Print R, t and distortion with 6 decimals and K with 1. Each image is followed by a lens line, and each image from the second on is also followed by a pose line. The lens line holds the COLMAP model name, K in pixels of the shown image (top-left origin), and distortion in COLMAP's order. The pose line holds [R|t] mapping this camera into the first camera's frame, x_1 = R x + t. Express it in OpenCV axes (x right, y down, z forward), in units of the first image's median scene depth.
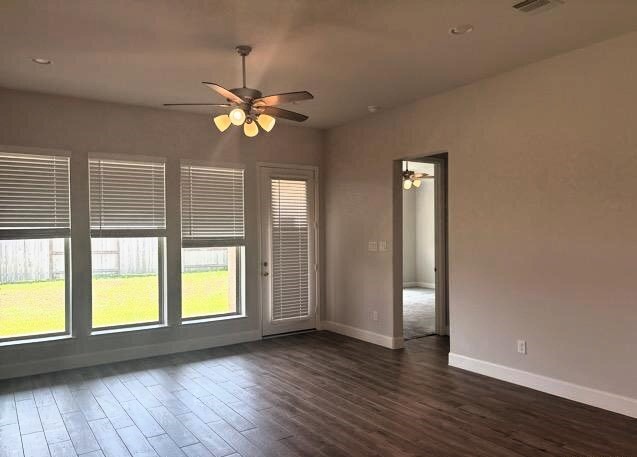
lens RADIAL K [[488.2, 0, 322.3], [0, 488.2, 234.4], [0, 0, 1]] dist [0.052893, -0.042261]
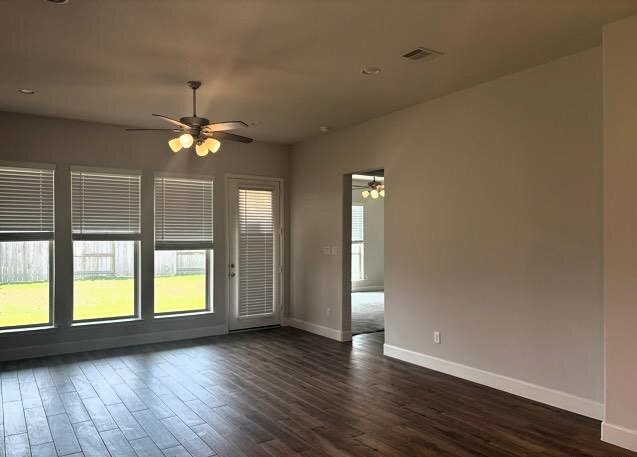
lens RADIAL K [[488.2, 0, 322.7], [0, 488.2, 237.4], [0, 0, 1]] dist [0.052893, -0.042261]
pose [[0.999933, 0.008195, -0.008223, 0.116590], [-0.008237, 0.999954, -0.005011, -0.000044], [0.008182, 0.005078, 0.999954, -0.134049]]
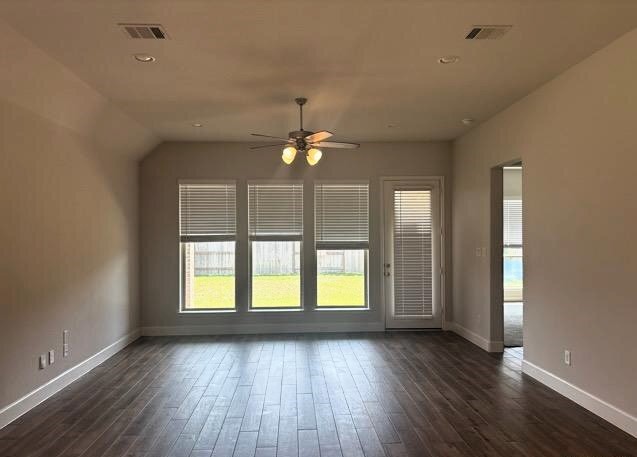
lens RADIAL K [[488.2, 0, 317.3], [0, 488.2, 237.9], [0, 0, 1]] dist [0.052893, -0.042261]
pose [[0.854409, 0.004411, -0.519582, 0.400481], [-0.004638, 0.999989, 0.000863, -0.005387], [0.519580, 0.001672, 0.854420, -0.073693]]
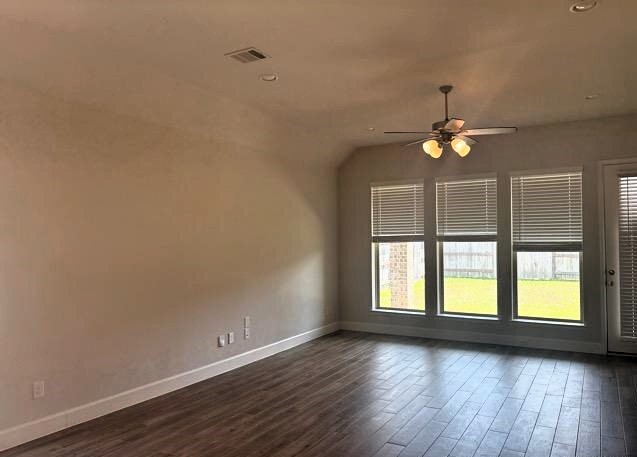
lens RADIAL K [[488.2, 0, 316.4], [0, 488.2, 231.8], [0, 0, 1]] dist [0.052893, -0.042261]
pose [[0.439500, -0.012544, -0.898155, 0.558845], [0.001930, 0.999913, -0.013020, -0.003922], [0.898240, 0.003989, 0.439486, 0.126381]]
